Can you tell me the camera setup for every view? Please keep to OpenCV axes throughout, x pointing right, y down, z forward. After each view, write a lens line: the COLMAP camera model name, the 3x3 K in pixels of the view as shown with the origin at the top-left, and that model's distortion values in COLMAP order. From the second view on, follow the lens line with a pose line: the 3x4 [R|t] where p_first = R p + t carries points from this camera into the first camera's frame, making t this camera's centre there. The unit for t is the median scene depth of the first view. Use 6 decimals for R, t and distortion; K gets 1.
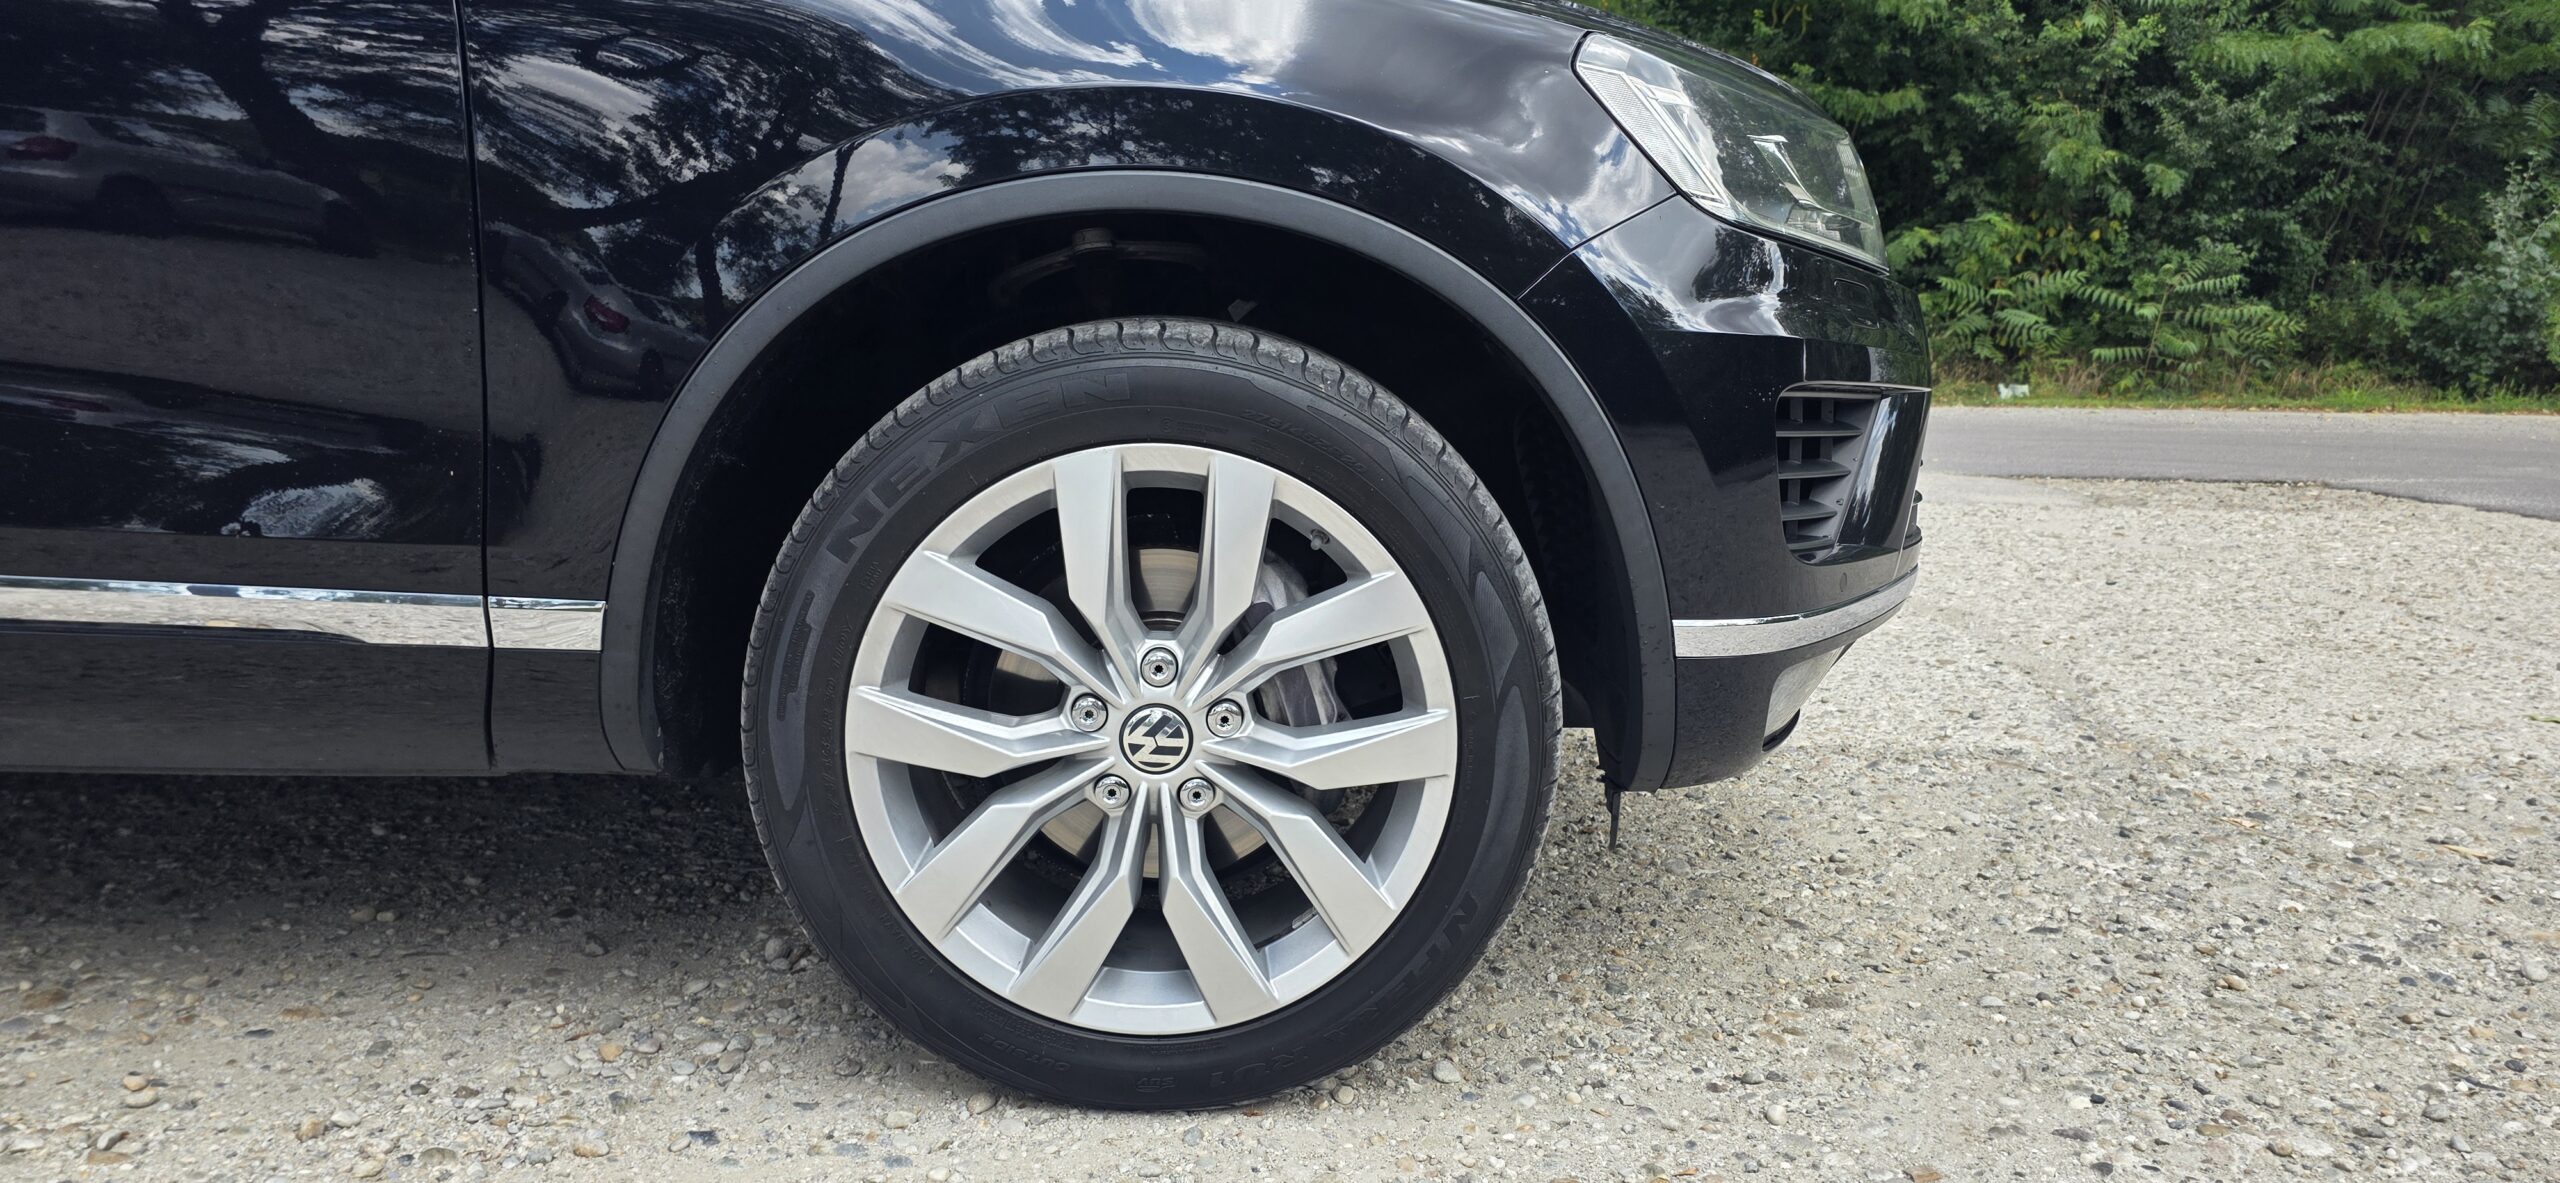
lens RADIAL K [[1713.2, 0, 1291.8], [0, 1713.2, 599.0], [0, 0, 1]] dist [0.068096, -0.074861]
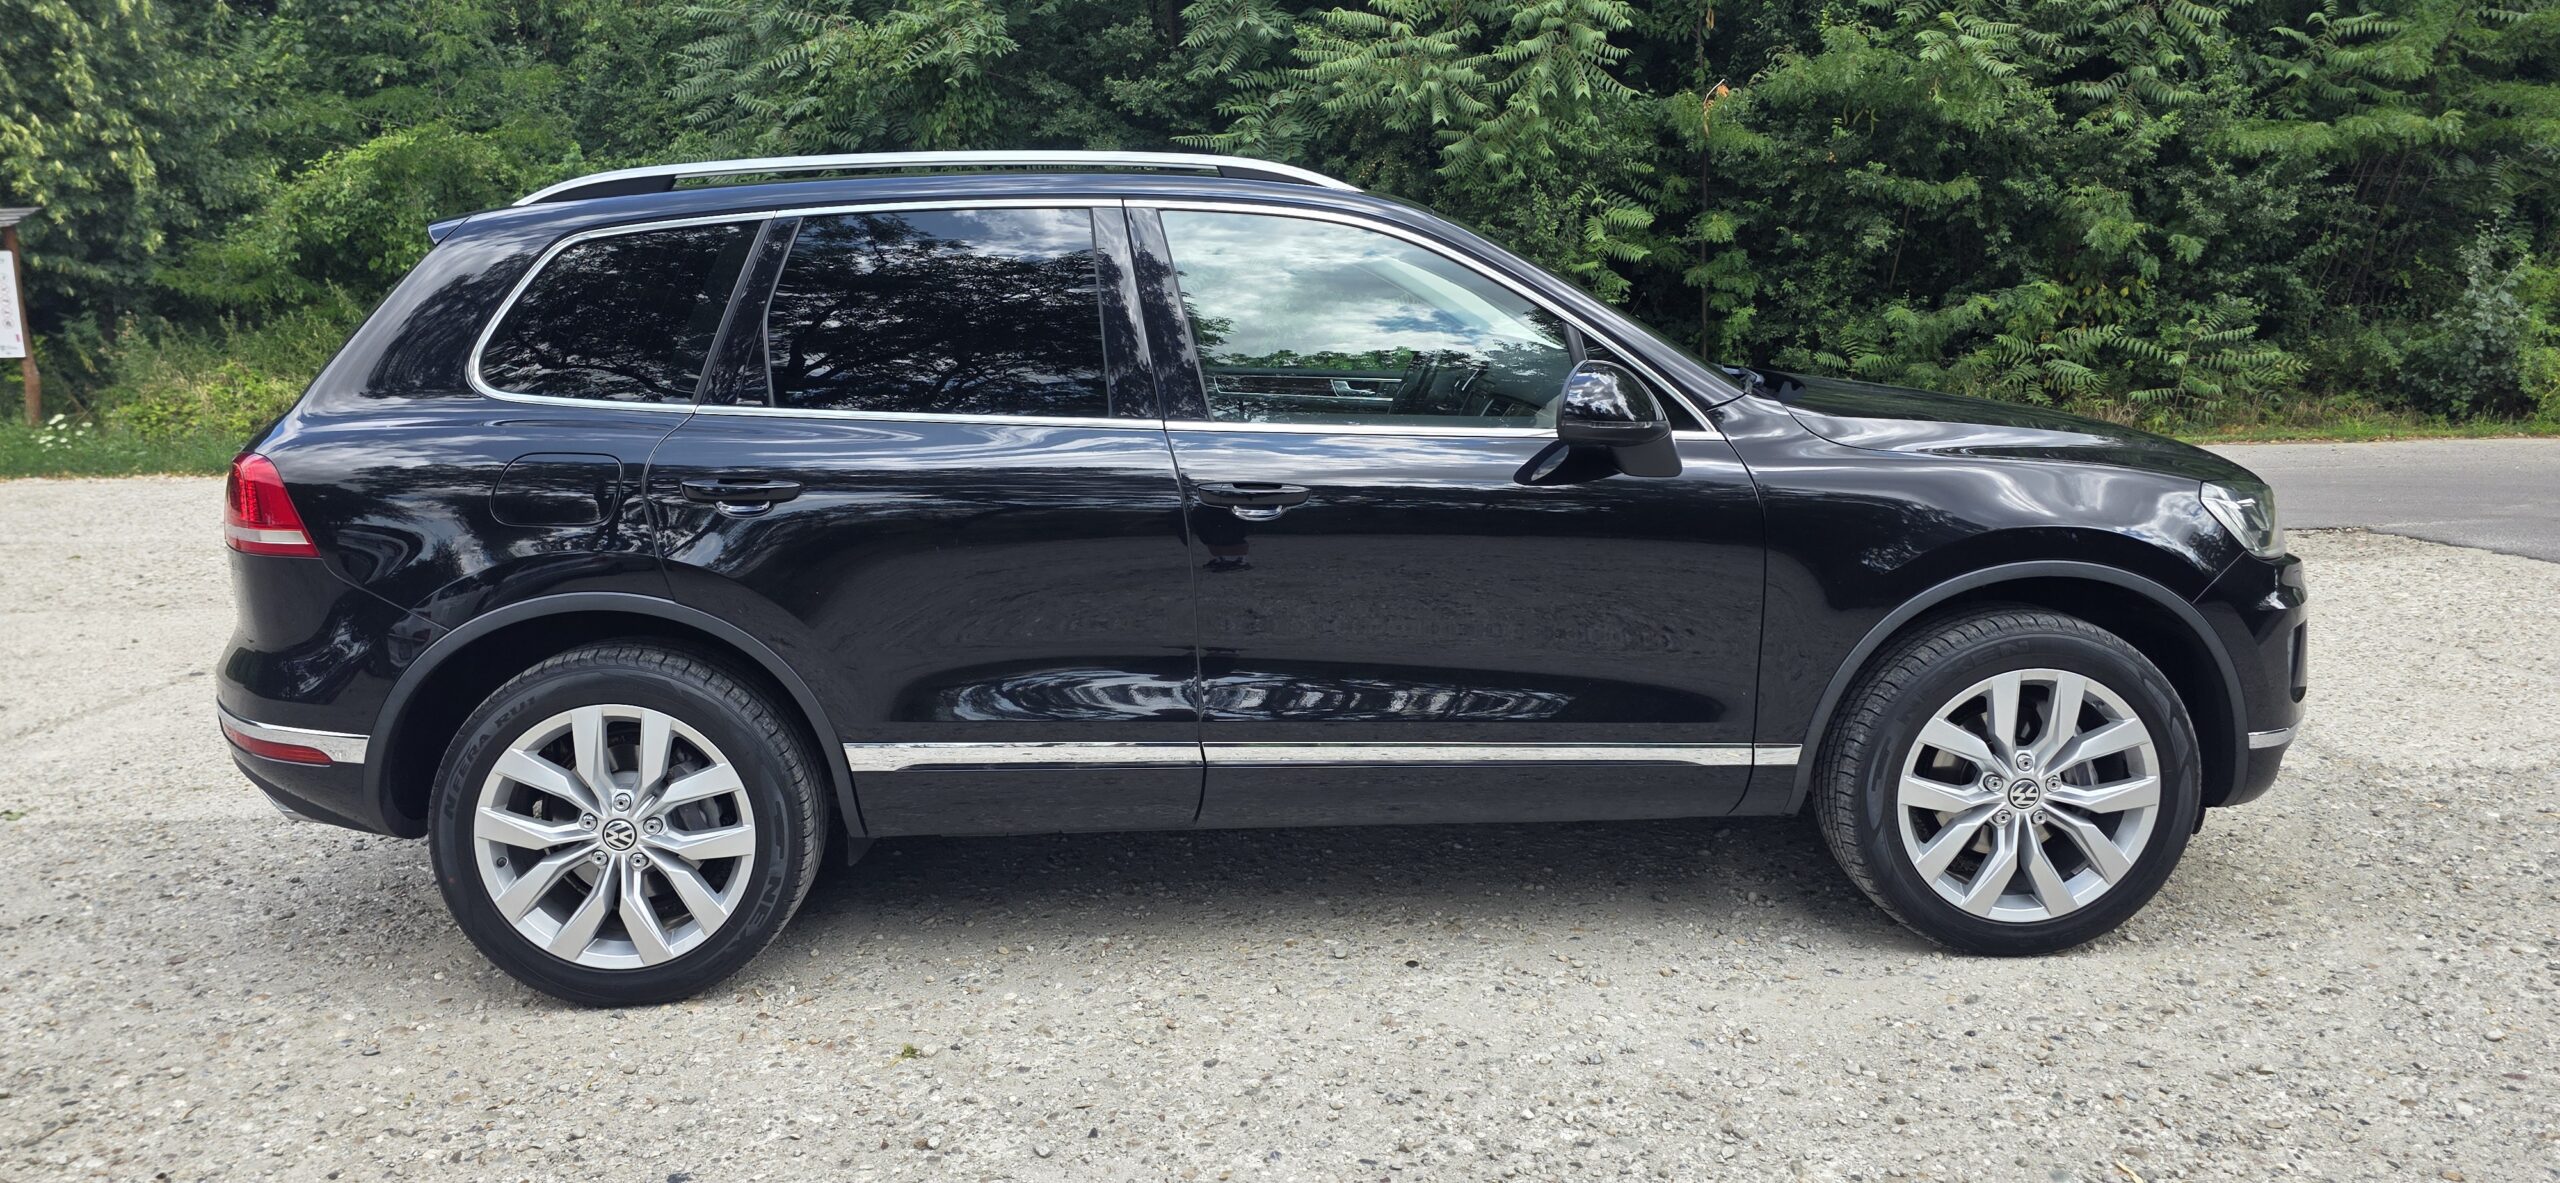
lens RADIAL K [[1713.2, 0, 1266.9], [0, 1713.2, 594.5], [0, 0, 1]] dist [0.068096, -0.074861]
pose [[0.999111, -0.041061, 0.009550, -0.137678], [0.041112, 0.999141, -0.005250, -0.026738], [-0.009326, 0.005638, 0.999941, -0.163435]]
